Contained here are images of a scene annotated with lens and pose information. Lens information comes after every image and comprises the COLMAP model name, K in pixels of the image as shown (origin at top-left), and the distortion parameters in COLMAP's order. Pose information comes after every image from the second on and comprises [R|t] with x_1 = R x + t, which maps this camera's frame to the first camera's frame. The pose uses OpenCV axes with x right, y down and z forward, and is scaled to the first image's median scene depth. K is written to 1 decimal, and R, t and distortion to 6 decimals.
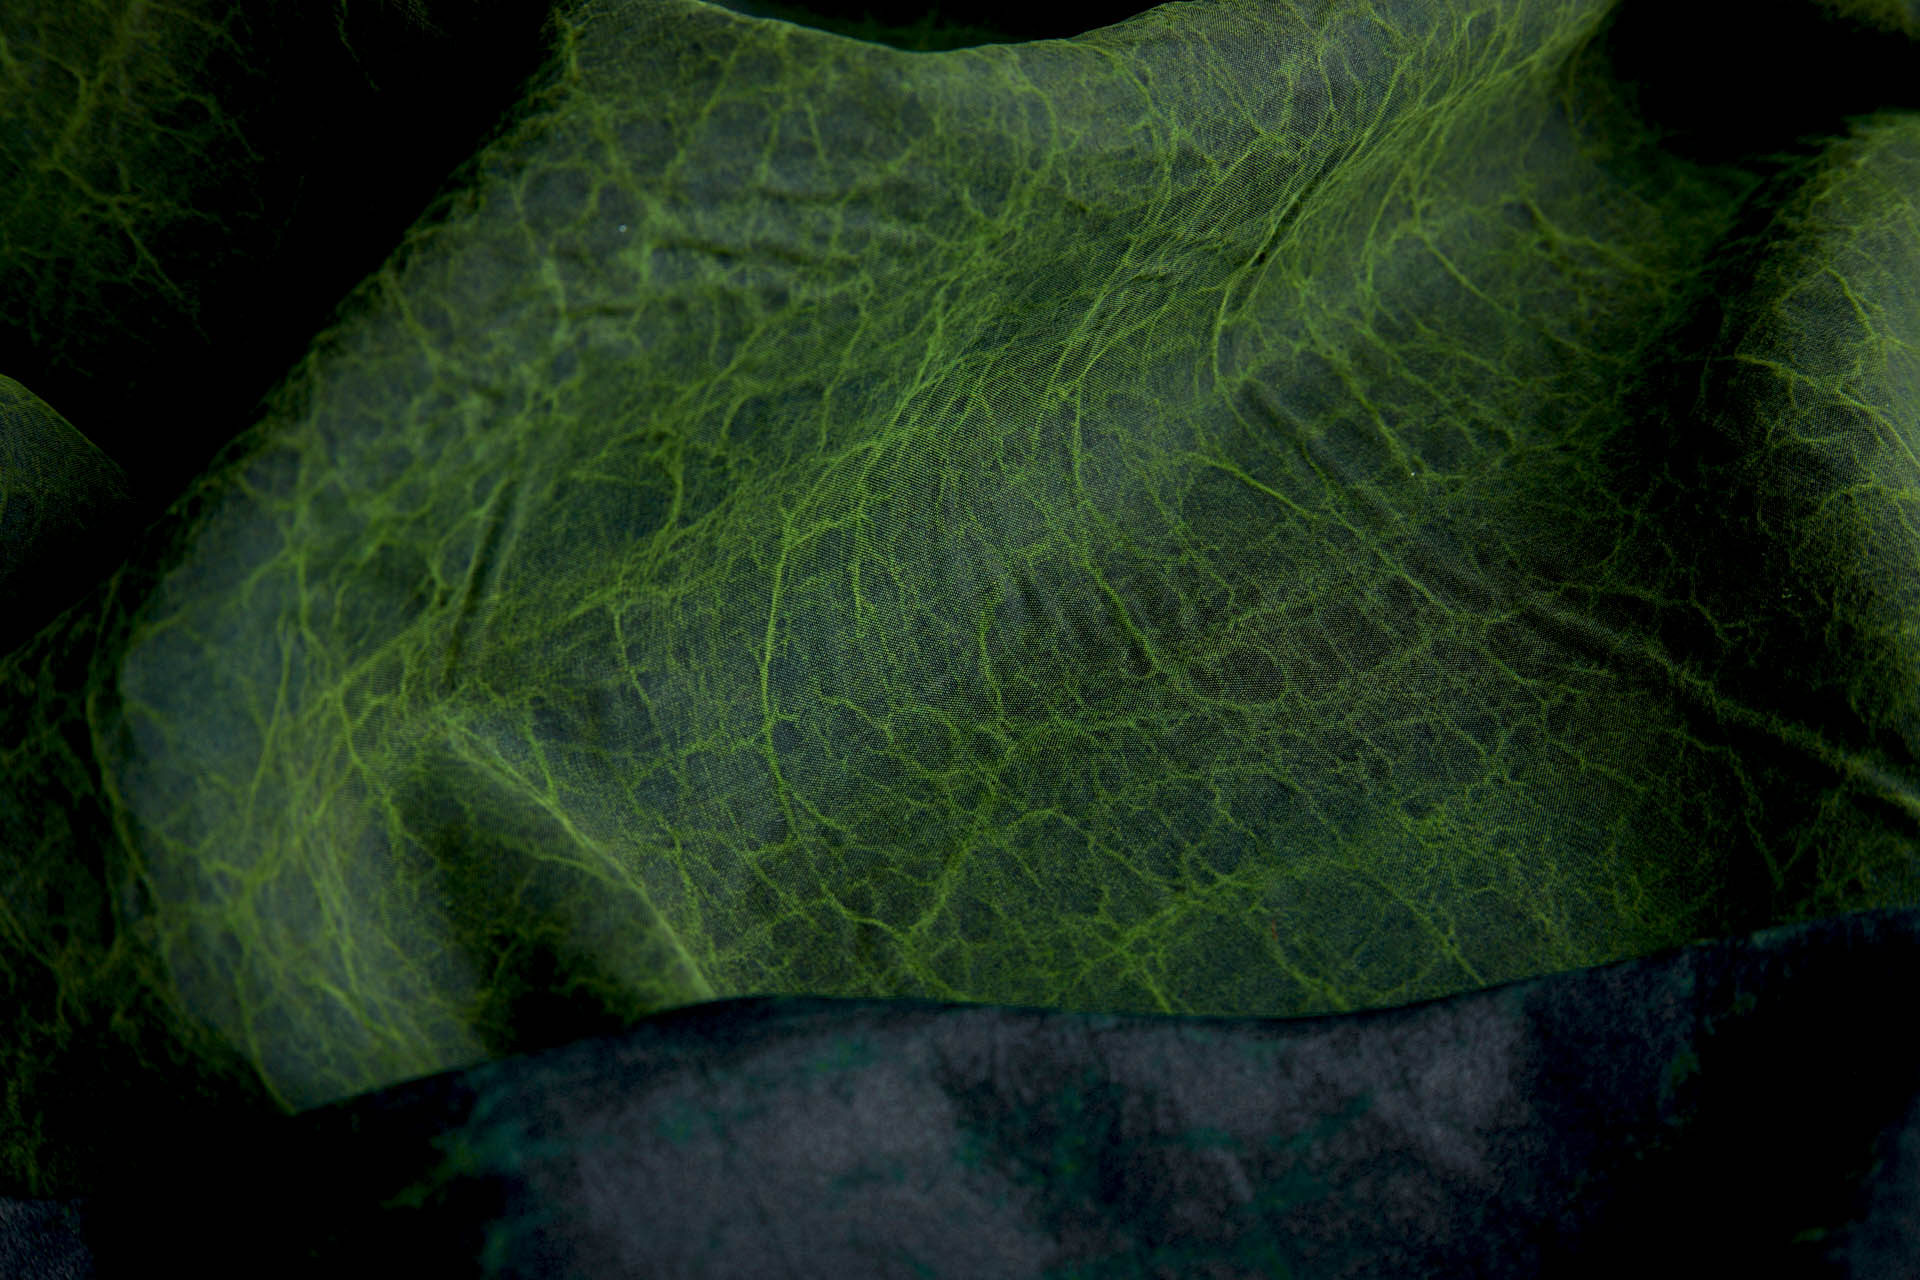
lens RADIAL K [[4805.6, 0, 960.0], [0, 4805.6, 640.0], [0, 0, 1]] dist [-0.302129, 0.218045]
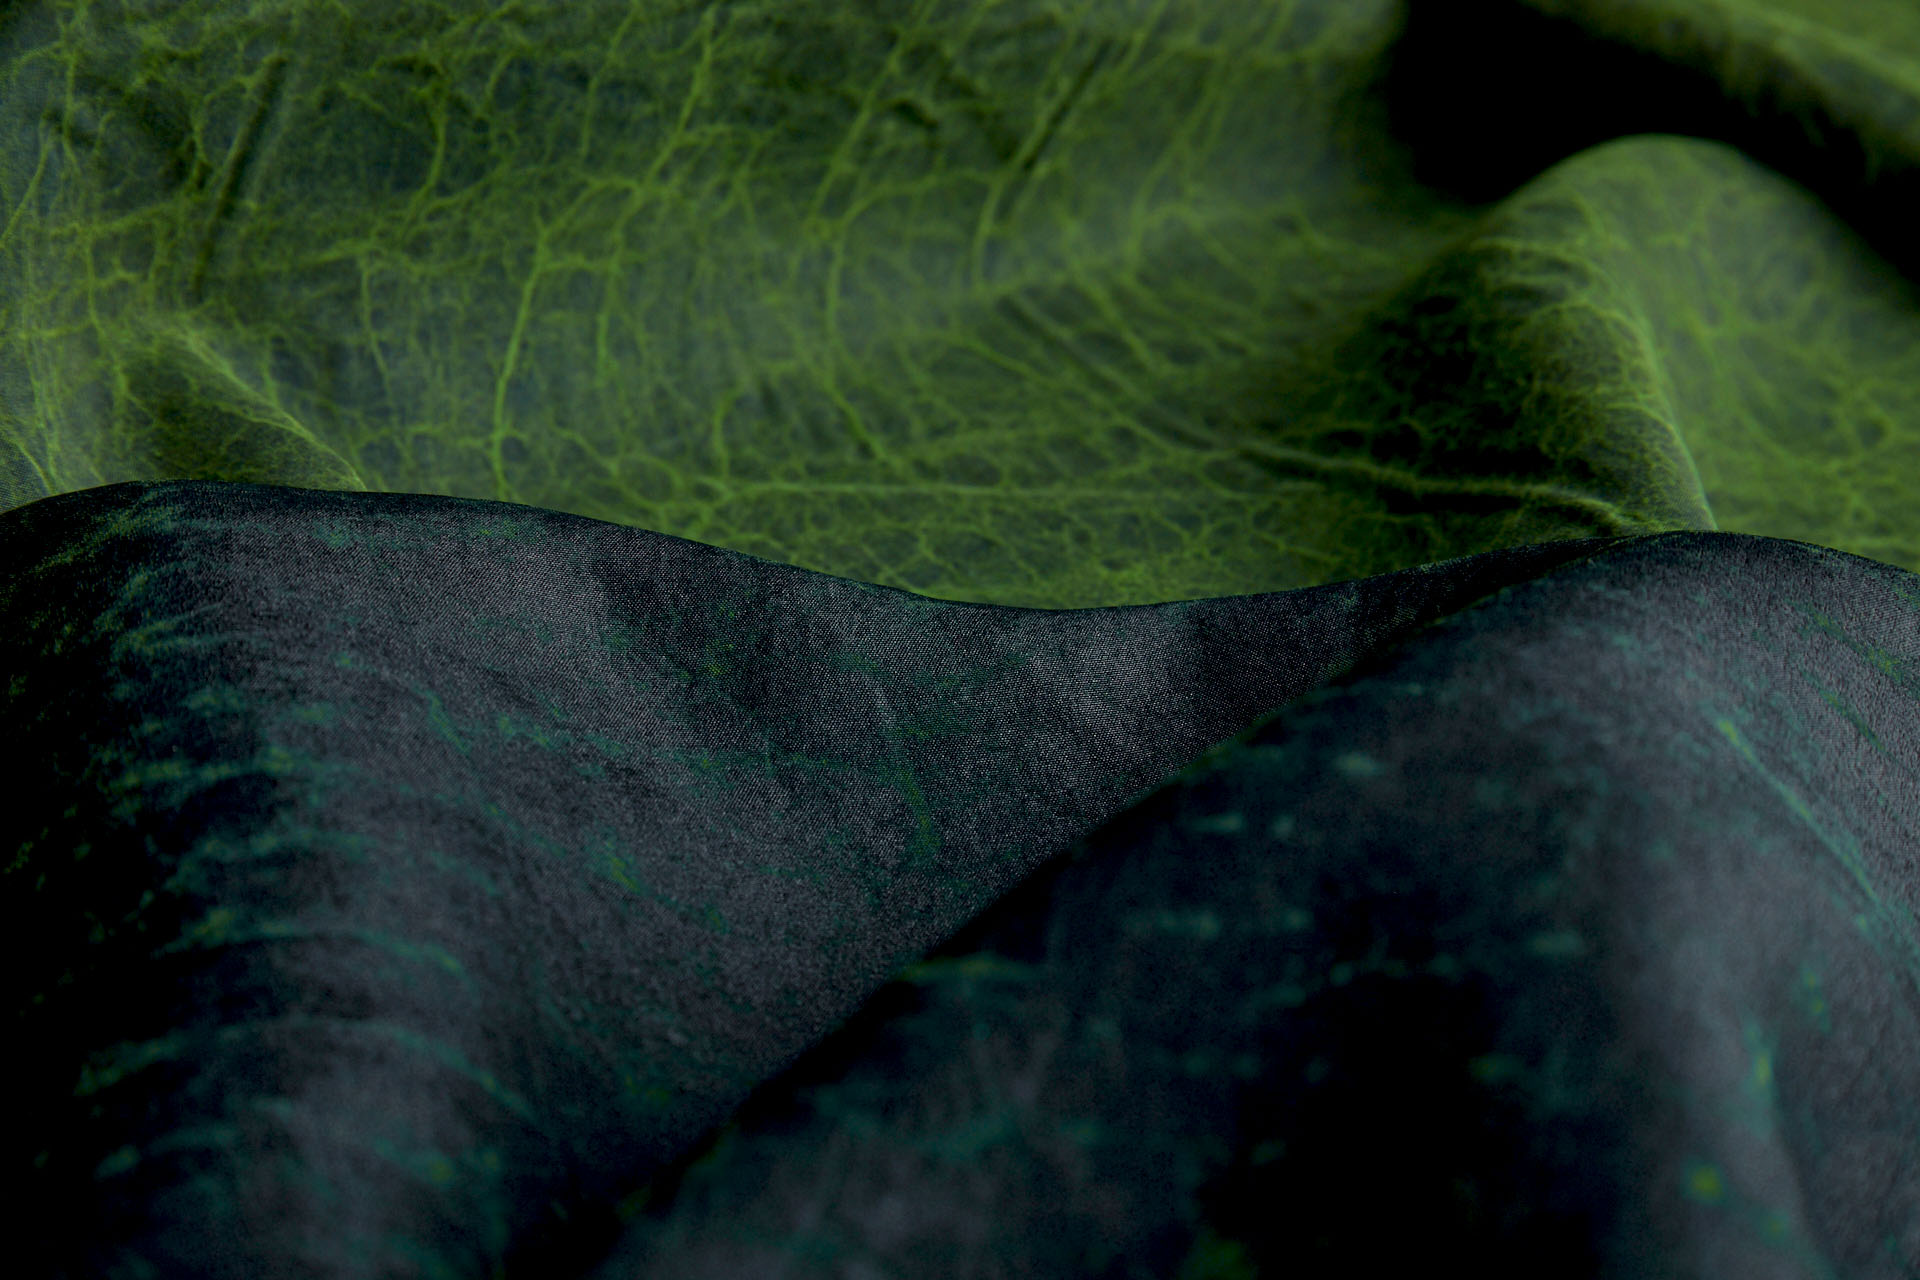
lens RADIAL K [[4648.5, 0, 960.0], [0, 4648.5, 640.0], [0, 0, 1]] dist [-0.299758, -0.987142]
pose [[0.993892, 0.110017, -0.008637, 0.074358], [-0.107621, 0.948977, -0.296412, 0.354113], [-0.024414, 0.295532, 0.955021, 0.062026]]
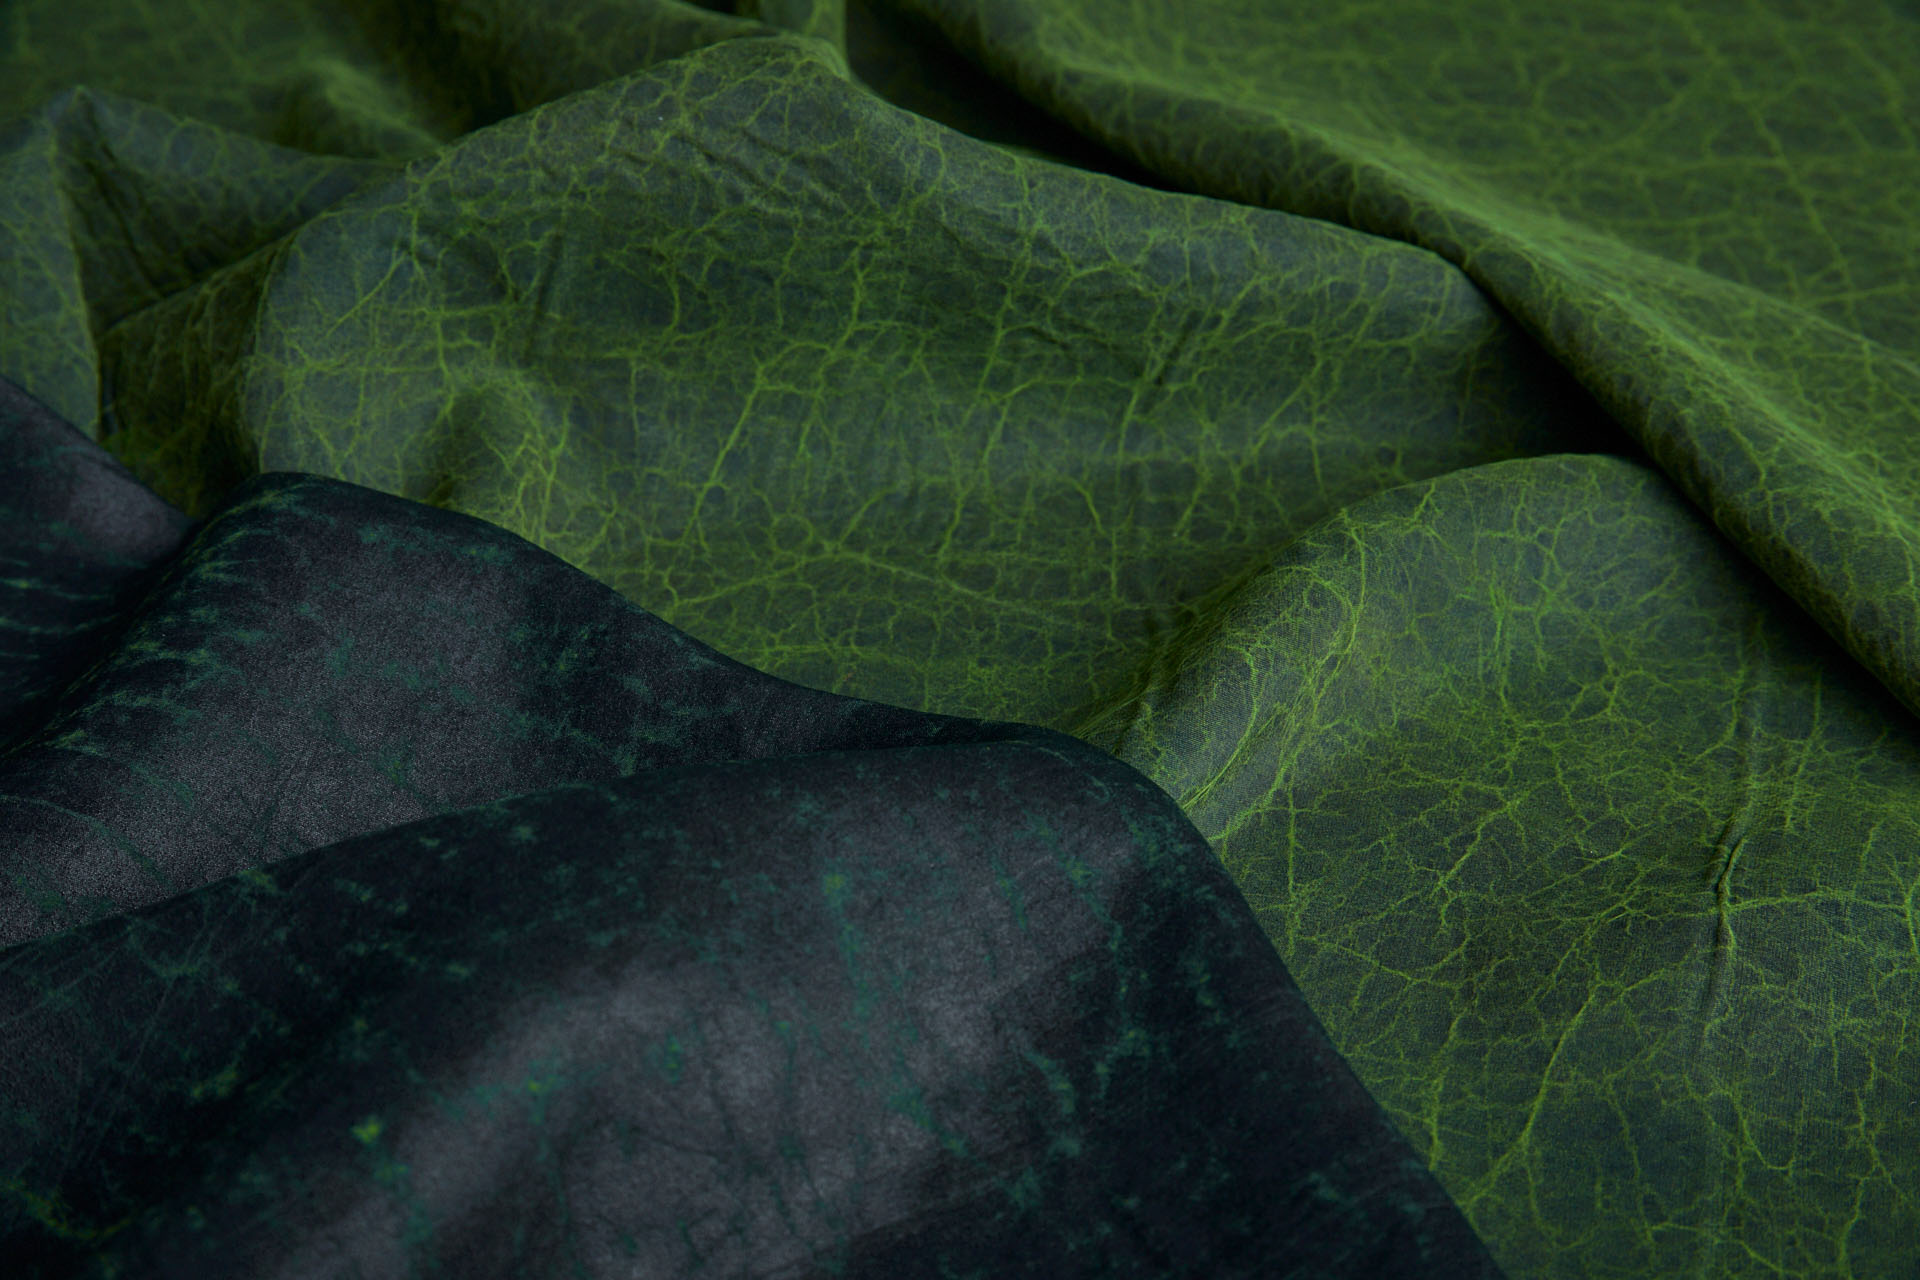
lens RADIAL K [[3526.7, 0, 960.0], [0, 3526.7, 640.0], [0, 0, 1]] dist [-0.187919, 0.006311]
pose [[0.787384, 0.359033, -0.501121, 0.674633], [-0.448793, 0.891143, -0.066696, 0.110968], [0.422624, 0.277415, 0.862803, 0.004979]]
